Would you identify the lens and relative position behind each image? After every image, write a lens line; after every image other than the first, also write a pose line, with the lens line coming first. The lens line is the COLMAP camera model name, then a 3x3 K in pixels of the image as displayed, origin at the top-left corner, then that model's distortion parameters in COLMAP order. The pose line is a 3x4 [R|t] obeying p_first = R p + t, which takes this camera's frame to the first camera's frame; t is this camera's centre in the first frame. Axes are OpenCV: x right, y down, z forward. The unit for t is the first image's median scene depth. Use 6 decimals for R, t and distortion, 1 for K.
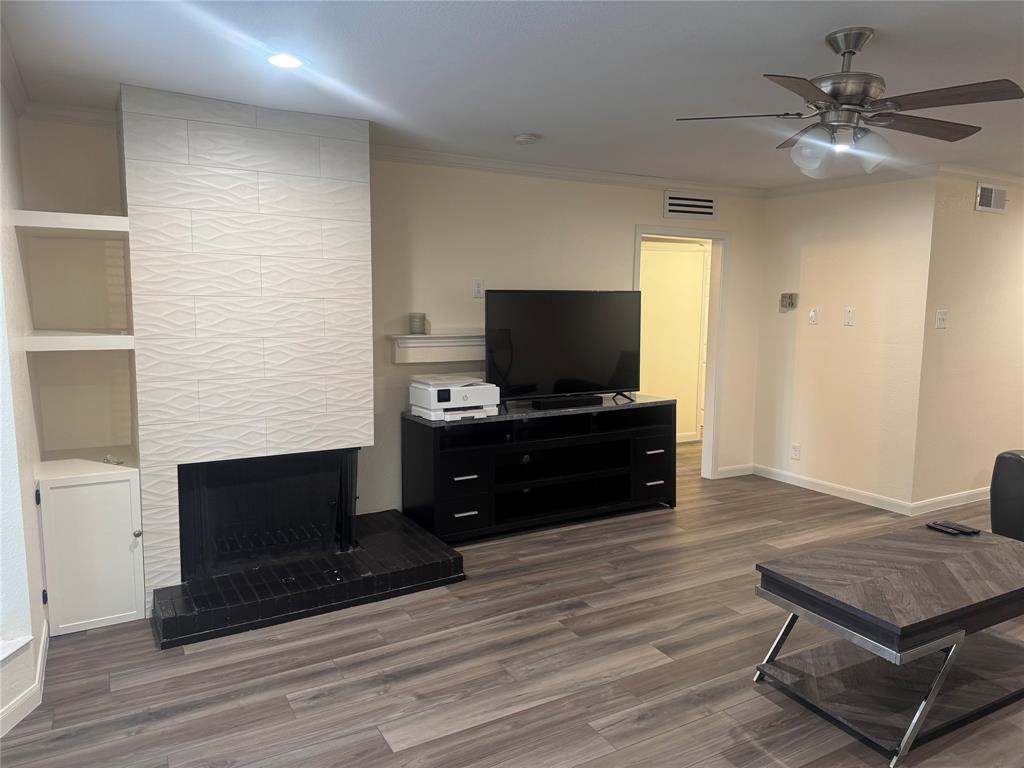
lens RADIAL K [[721.8, 0, 509.8], [0, 721.8, 384.4], [0, 0, 1]] dist [0.081644, -0.083056]
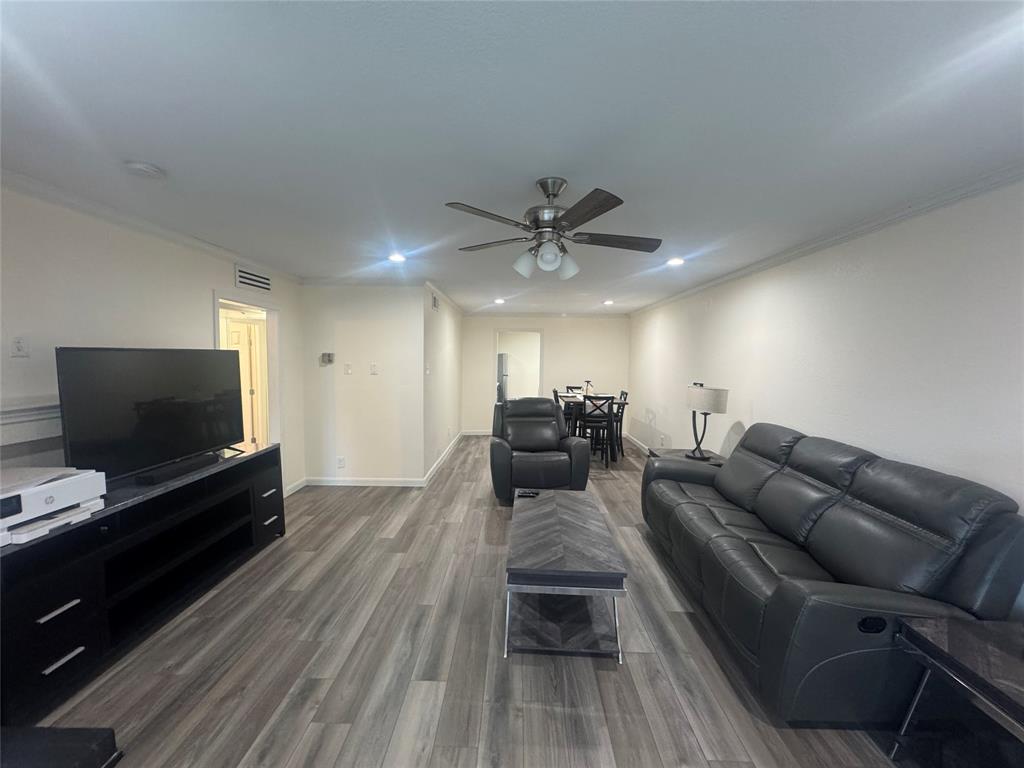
lens RADIAL K [[411.2, 0, 511.6], [0, 411.2, 382.4], [0, 0, 1]] dist [0.004181, 0.000163]
pose [[0.508361, -0.059014, 0.859120, -0.171665], [0.096414, 0.995277, 0.011316, -0.056589], [-0.855730, 0.077079, 0.511649, 0.388961]]
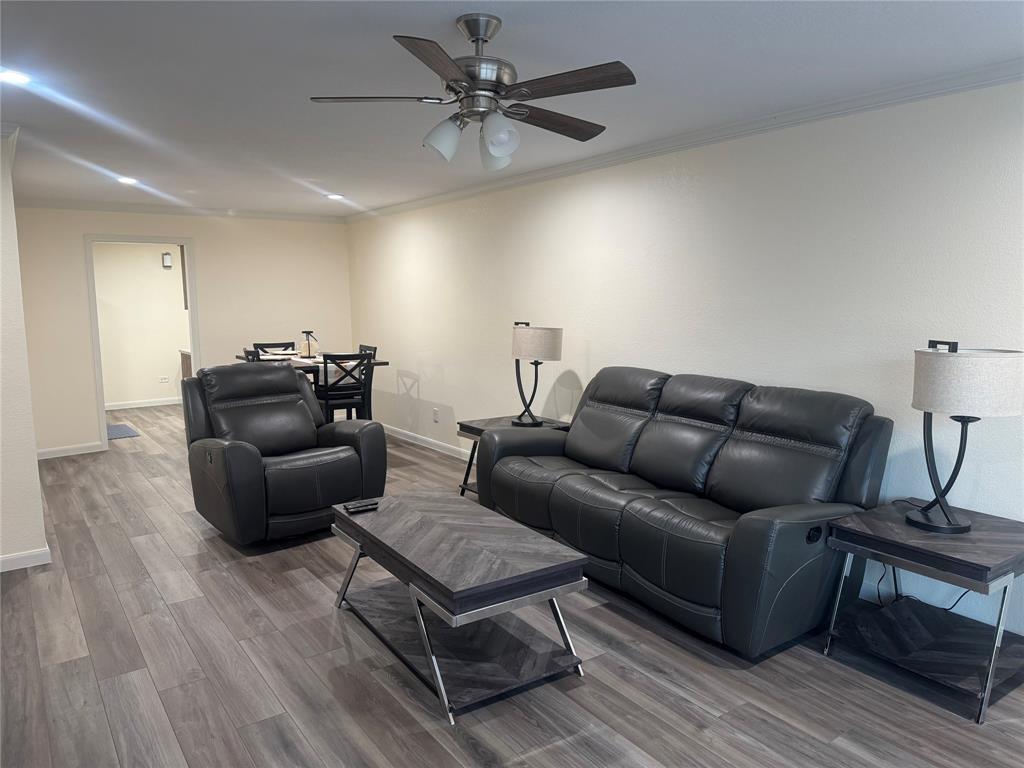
lens RADIAL K [[721.8, 0, 512.0], [0, 721.8, 384.7], [0, 0, 1]] dist [0.081644, -0.083056]
pose [[-0.101742, -0.134731, 0.985645, -0.326581], [0.127484, 0.980851, 0.147236, -0.078473], [-0.986609, 0.140634, -0.082618, 0.632346]]
